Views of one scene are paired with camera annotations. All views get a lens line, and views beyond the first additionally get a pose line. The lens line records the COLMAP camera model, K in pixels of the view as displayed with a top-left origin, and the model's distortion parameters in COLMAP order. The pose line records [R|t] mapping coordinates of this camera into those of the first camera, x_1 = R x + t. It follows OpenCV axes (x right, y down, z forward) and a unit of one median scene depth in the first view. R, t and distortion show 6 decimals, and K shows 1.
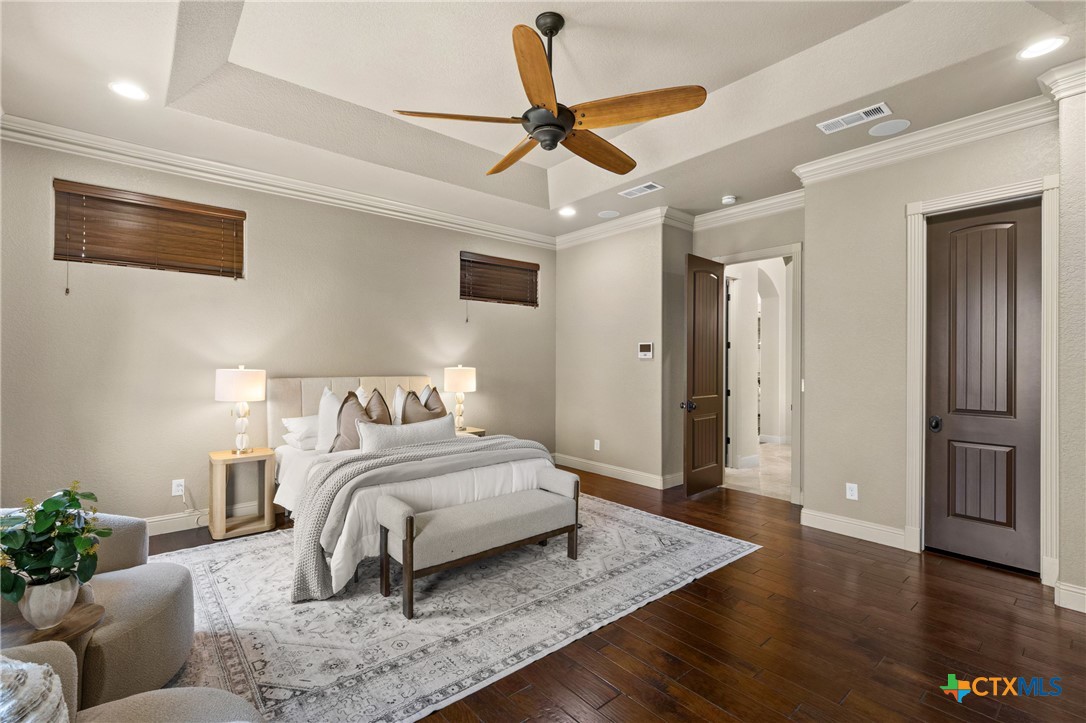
lens RADIAL K [[503.9, 0, 545.4], [0, 503.9, 362.3], [0, 0, 1]] dist [0.004513, 0.001144]
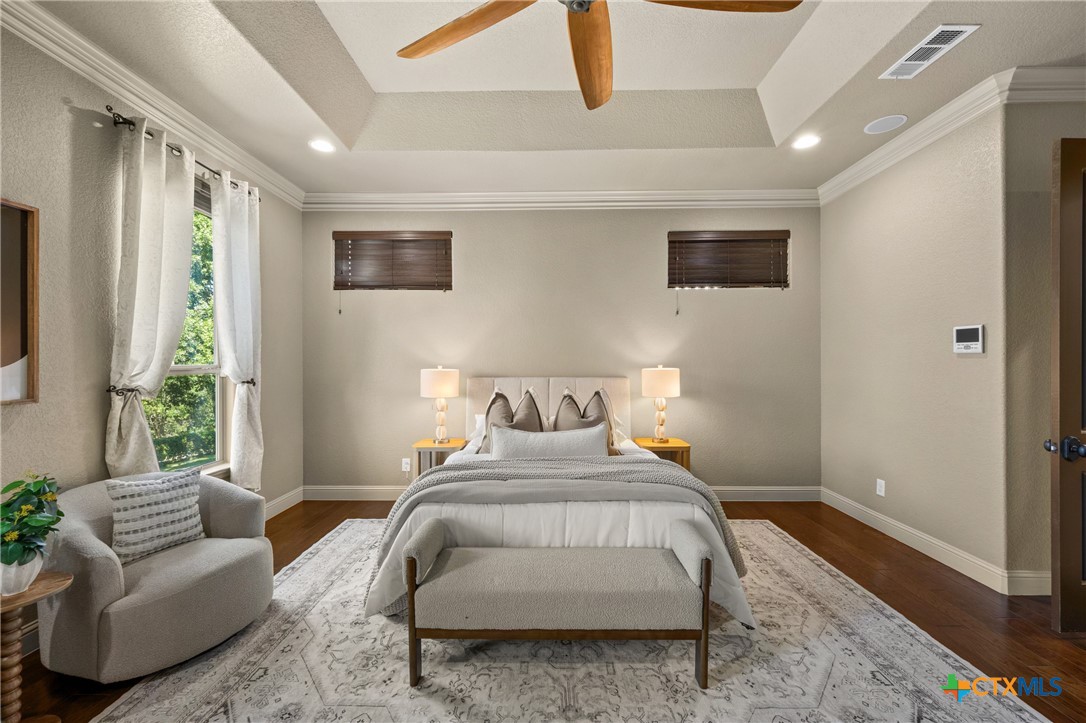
lens RADIAL K [[442.4, 0, 539.3], [0, 442.4, 362.9], [0, 0, 1]] dist [0.001787, -0.002198]
pose [[0.745881, -0.003622, -0.666070, 0.213931], [0.004879, 0.999988, 0.000026, 0.000638], [0.666062, -0.003270, 0.745890, 0.381538]]
